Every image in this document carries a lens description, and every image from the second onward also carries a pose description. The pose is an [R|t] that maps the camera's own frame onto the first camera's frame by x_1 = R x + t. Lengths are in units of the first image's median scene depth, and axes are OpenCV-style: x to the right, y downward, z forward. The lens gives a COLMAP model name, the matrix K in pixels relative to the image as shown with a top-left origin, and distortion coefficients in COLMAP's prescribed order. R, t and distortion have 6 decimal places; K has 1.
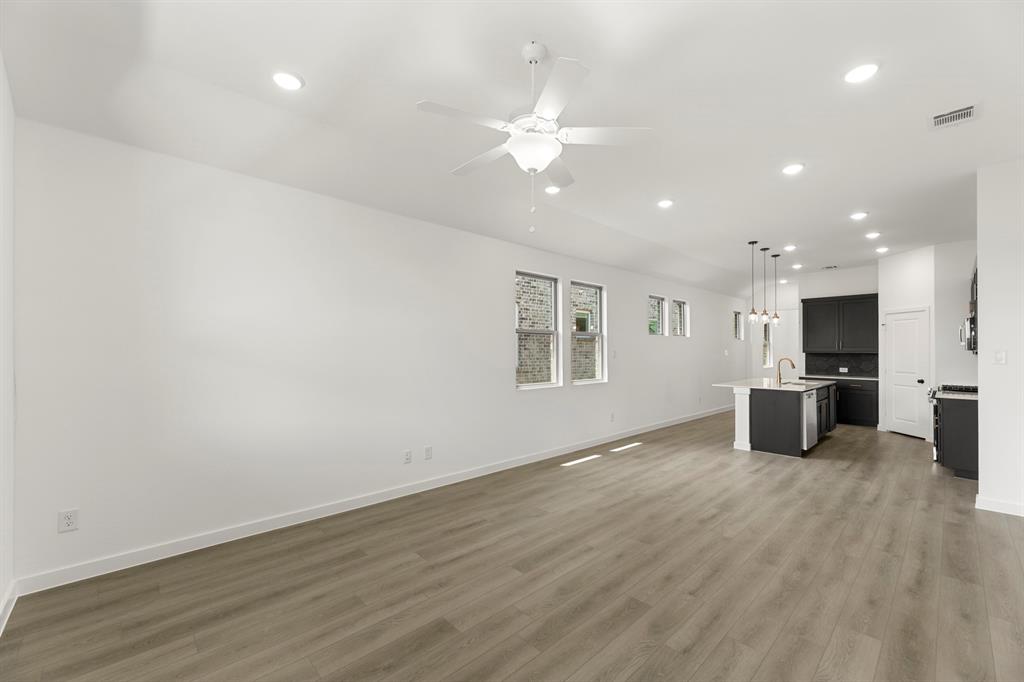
lens RADIAL K [[408.7, 0, 515.1], [0, 408.7, 343.4], [0, 0, 1]] dist [0.000764, 0.000083]
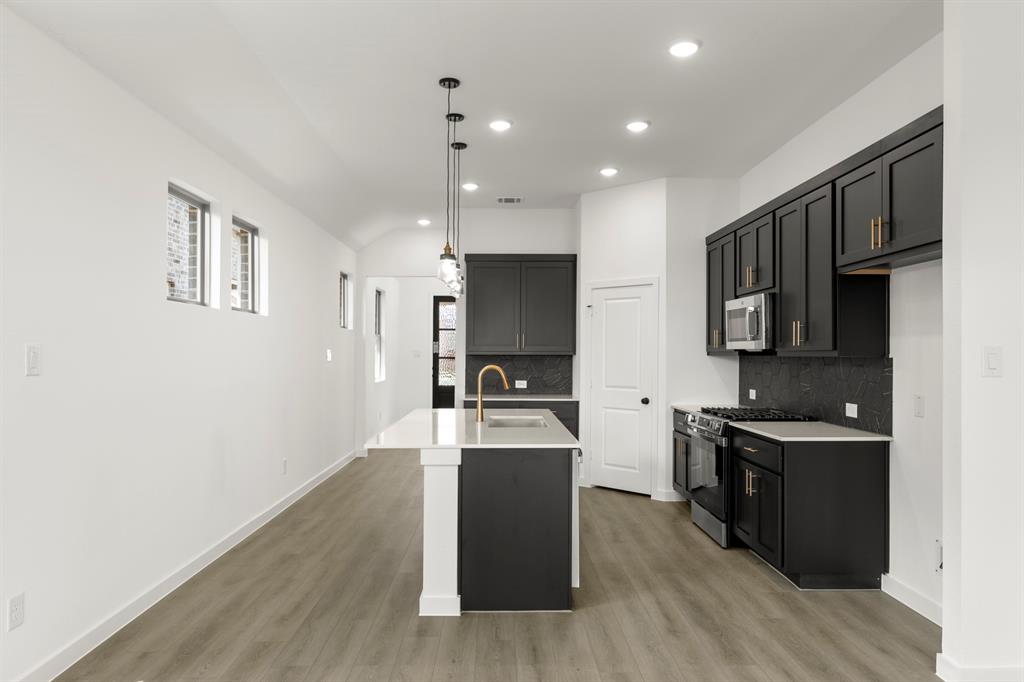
lens RADIAL K [[654.2, 0, 510.0], [0, 654.2, 346.4], [0, 0, 1]] dist [-0.000556, 0.000095]
pose [[0.670145, 0.007388, 0.742193, 0.208072], [-0.013899, 0.999900, 0.002596, 0.018218], [-0.742100, -0.012055, 0.670181, 0.748793]]
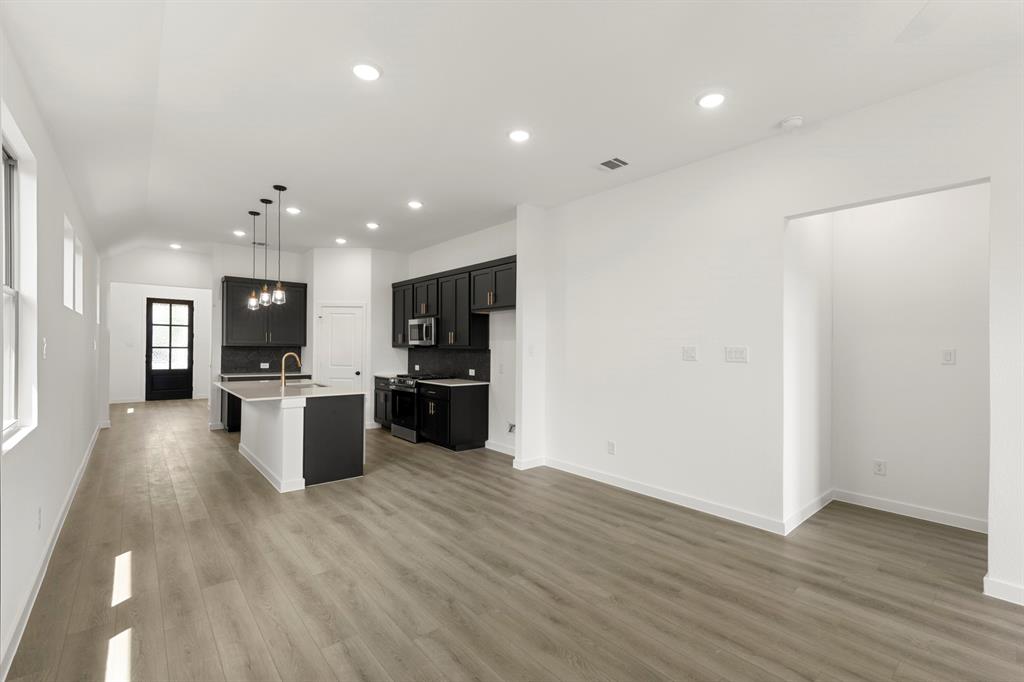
lens RADIAL K [[446.3, 0, 508.9], [0, 446.3, 346.5], [0, 0, 1]] dist [-0.001524, -0.000049]
pose [[0.050703, 0.000059, 0.998714, -0.214469], [-0.027695, 0.999616, 0.001347, 0.016353], [-0.998330, -0.027728, 0.050685, 0.824976]]
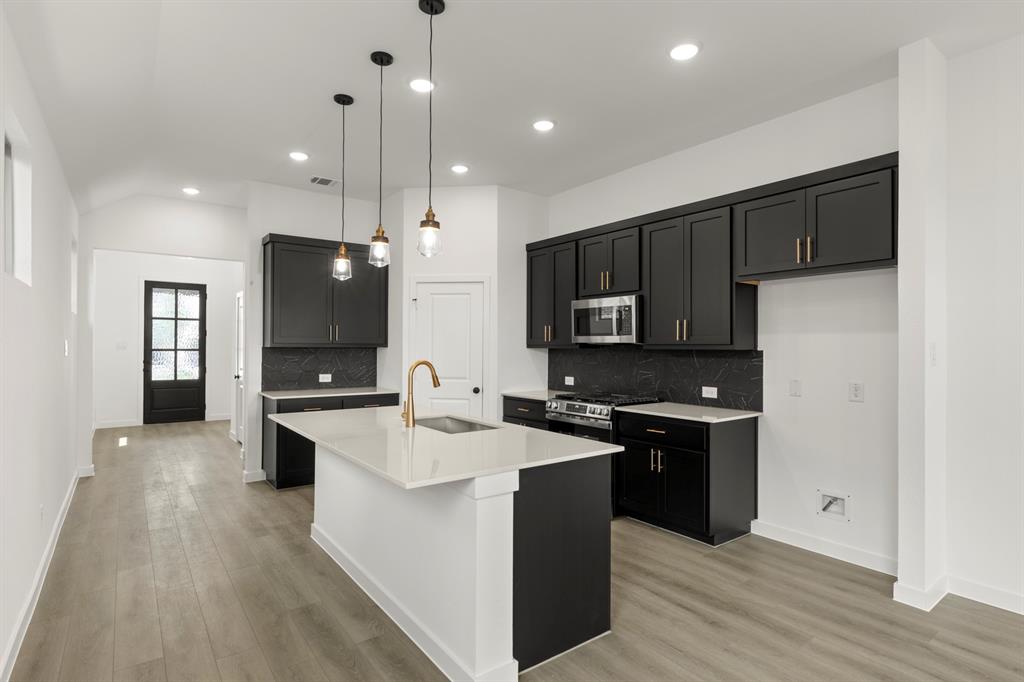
lens RADIAL K [[516.1, 0, 507.8], [0, 516.1, 343.6], [0, 0, 1]] dist [-0.001916, -0.000684]
pose [[0.112687, 0.003110, 0.993626, 0.272758], [-0.021104, 0.999777, -0.000736, 0.026562], [-0.993406, -0.020887, 0.112728, 1.284887]]
